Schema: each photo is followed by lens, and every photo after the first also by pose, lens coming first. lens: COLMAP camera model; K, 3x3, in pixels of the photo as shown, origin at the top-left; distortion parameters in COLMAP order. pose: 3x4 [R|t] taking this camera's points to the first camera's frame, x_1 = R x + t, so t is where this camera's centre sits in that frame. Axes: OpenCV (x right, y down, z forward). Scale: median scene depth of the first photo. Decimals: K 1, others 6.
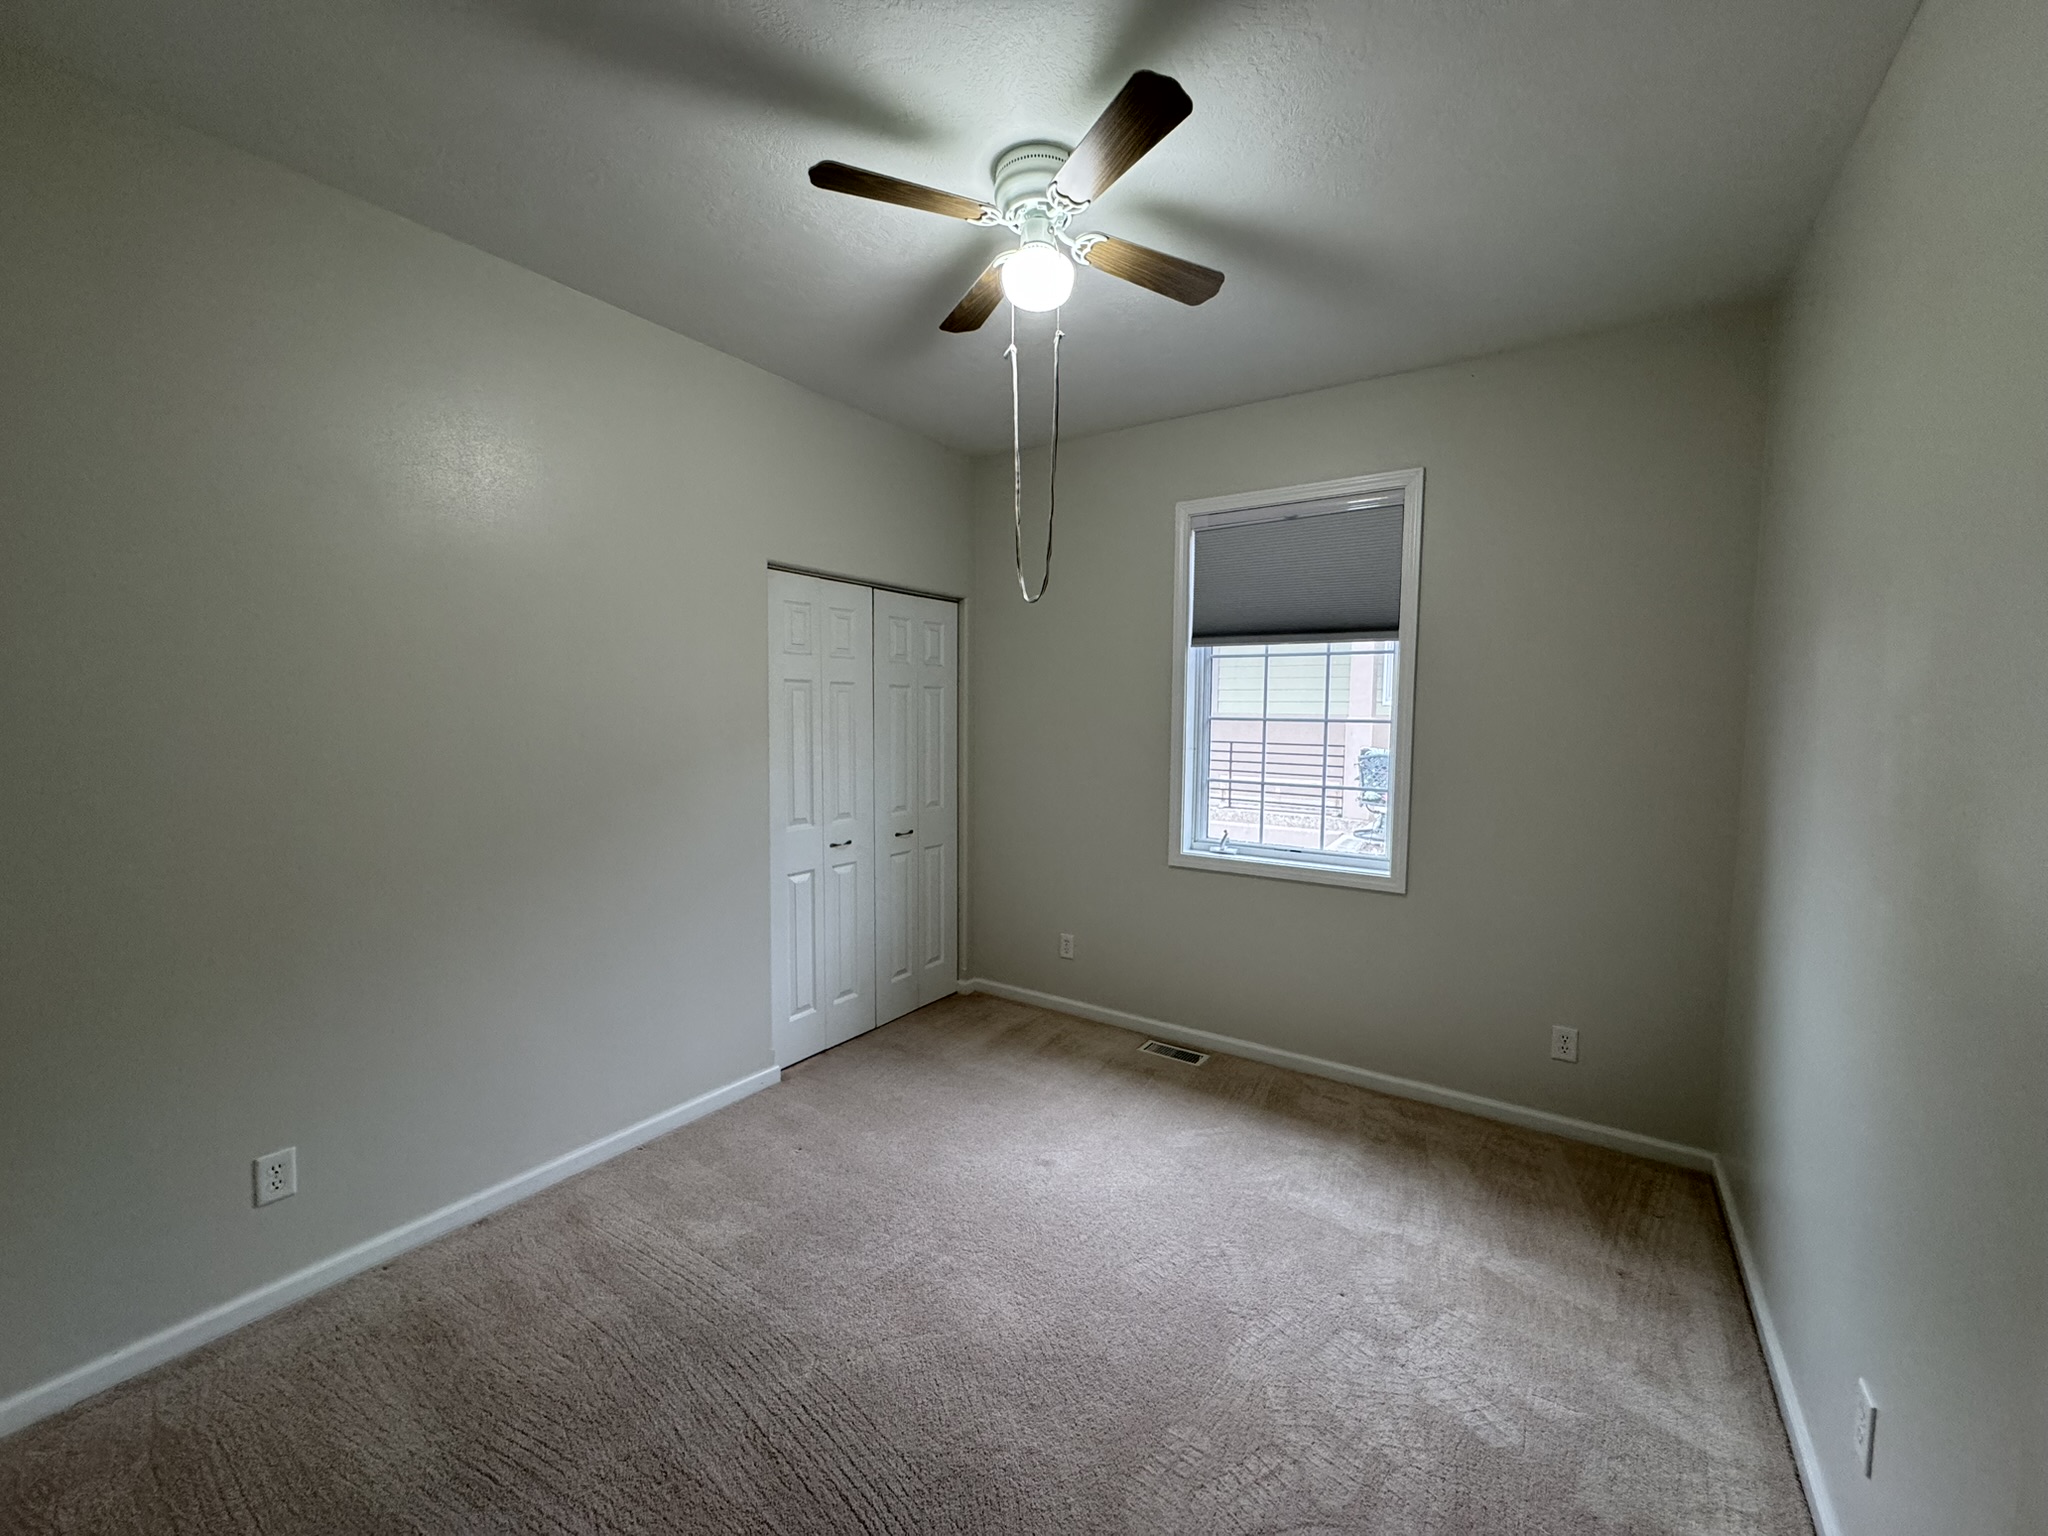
lens RADIAL K [[815.9, 0, 1026.7], [0, 815.9, 769.2], [0, 0, 1]] dist [-0.002730, 0.000398]
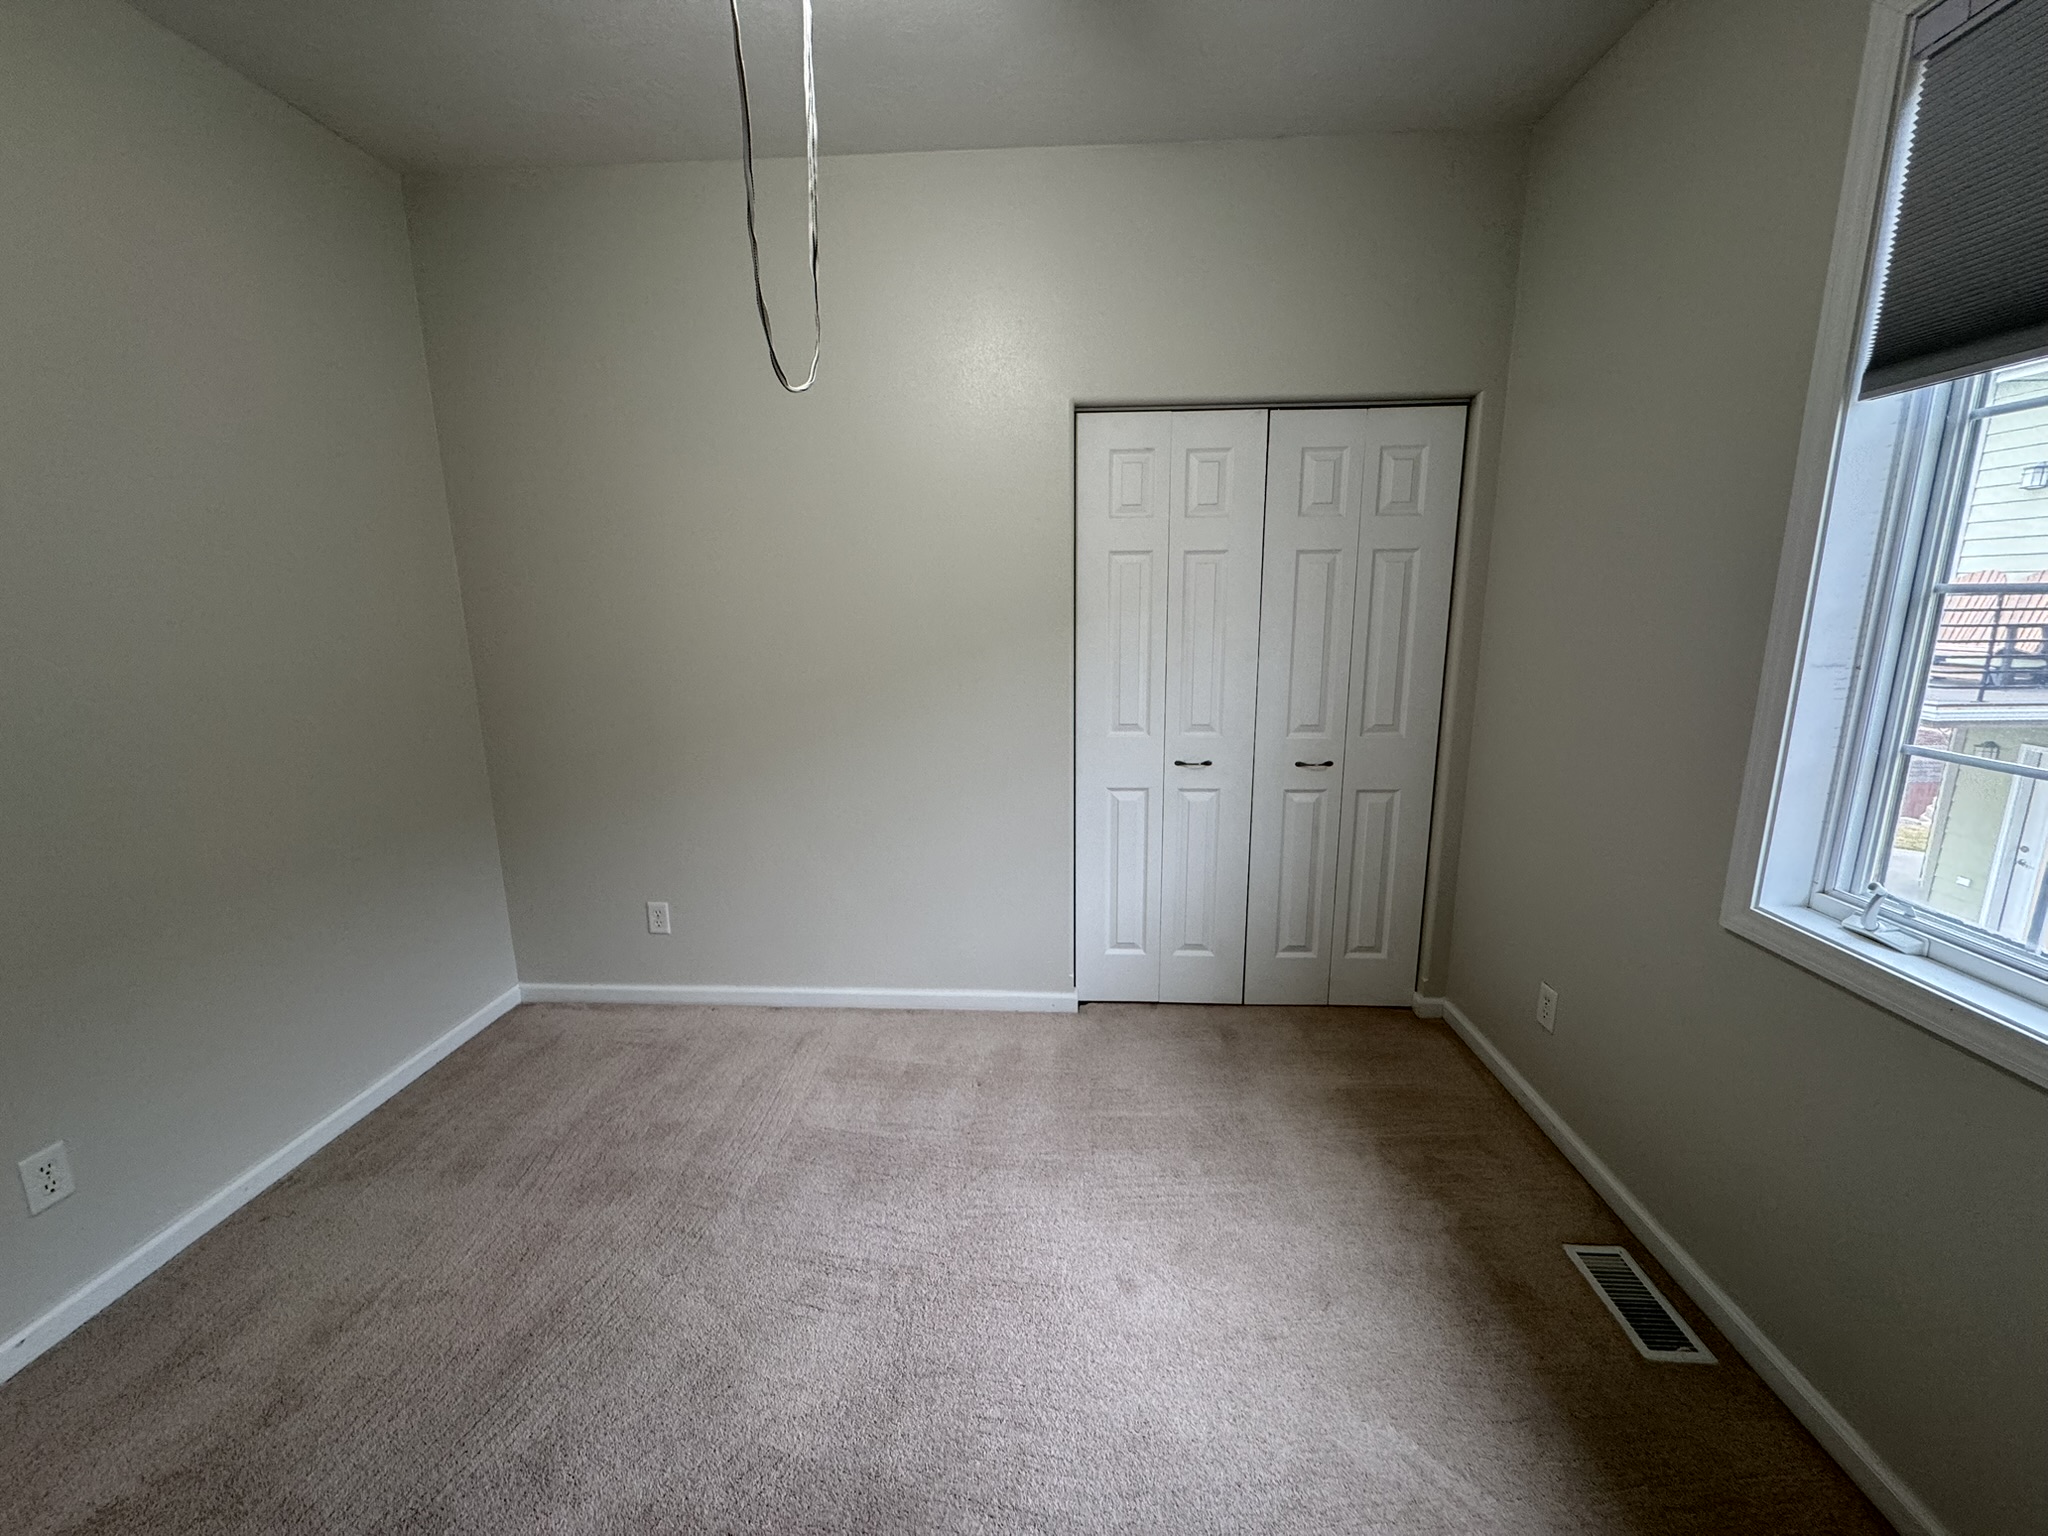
lens RADIAL K [[815.9, 0, 1026.7], [0, 815.9, 769.2], [0, 0, 1]] dist [-0.002730, 0.000398]
pose [[0.512617, 0.161541, -0.843284, 0.352173], [-0.047621, 0.985979, 0.159928, -0.020355], [0.857296, -0.041824, 0.513122, 0.460814]]
